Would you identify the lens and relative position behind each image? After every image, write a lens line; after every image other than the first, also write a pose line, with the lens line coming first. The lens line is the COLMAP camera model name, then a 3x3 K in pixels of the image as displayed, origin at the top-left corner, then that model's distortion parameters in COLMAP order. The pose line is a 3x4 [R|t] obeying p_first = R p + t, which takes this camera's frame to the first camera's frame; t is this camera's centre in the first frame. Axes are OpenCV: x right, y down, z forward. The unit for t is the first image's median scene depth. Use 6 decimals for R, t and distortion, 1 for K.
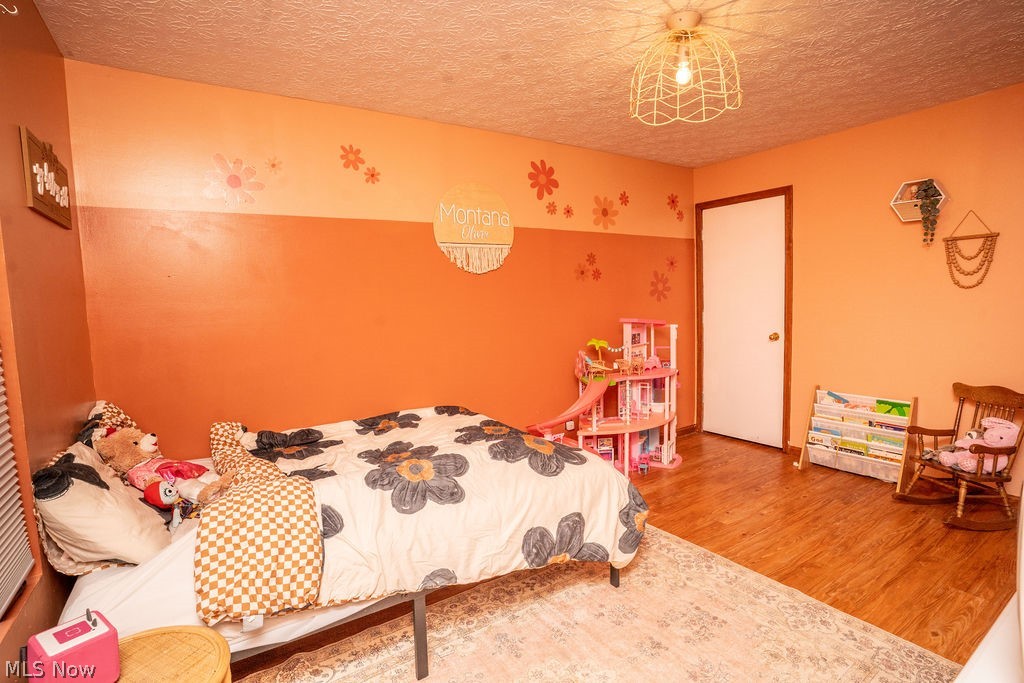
lens RADIAL K [[494.0, 0, 514.1], [0, 494.0, 346.4], [0, 0, 1]] dist [-0.083370, 0.034886]
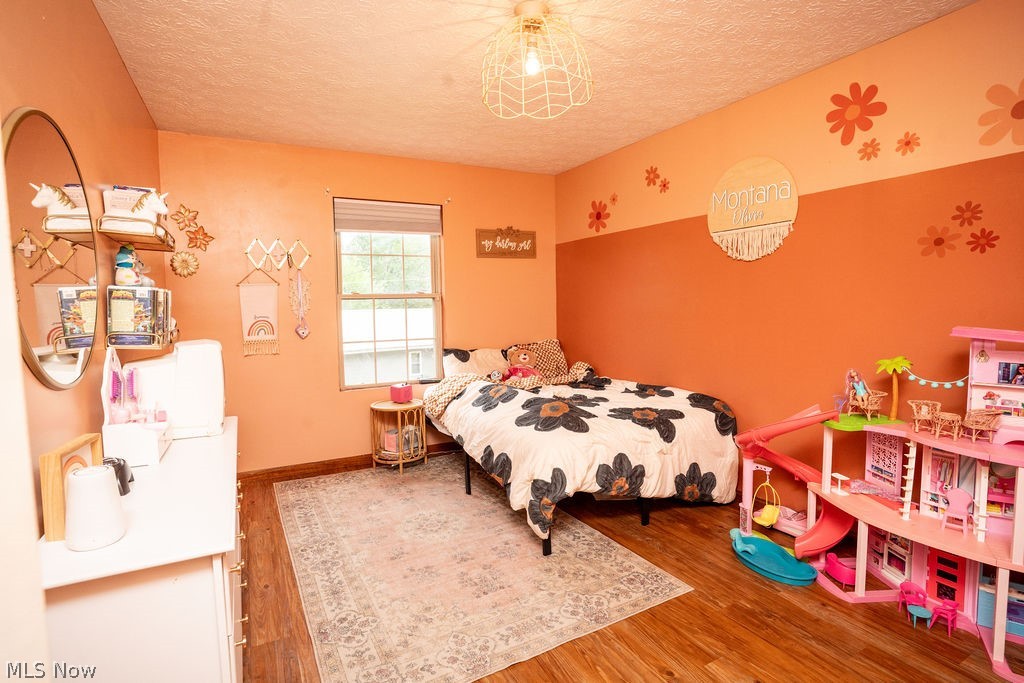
lens RADIAL K [[517.9, 0, 512.0], [0, 517.9, 341.5], [0, 0, 1]] dist [-0.041714, 0.022955]
pose [[-0.089470, 0.106852, -0.990241, 0.954856], [-0.076911, 0.990519, 0.113831, -0.080617], [0.993015, 0.086345, -0.080404, 0.704036]]
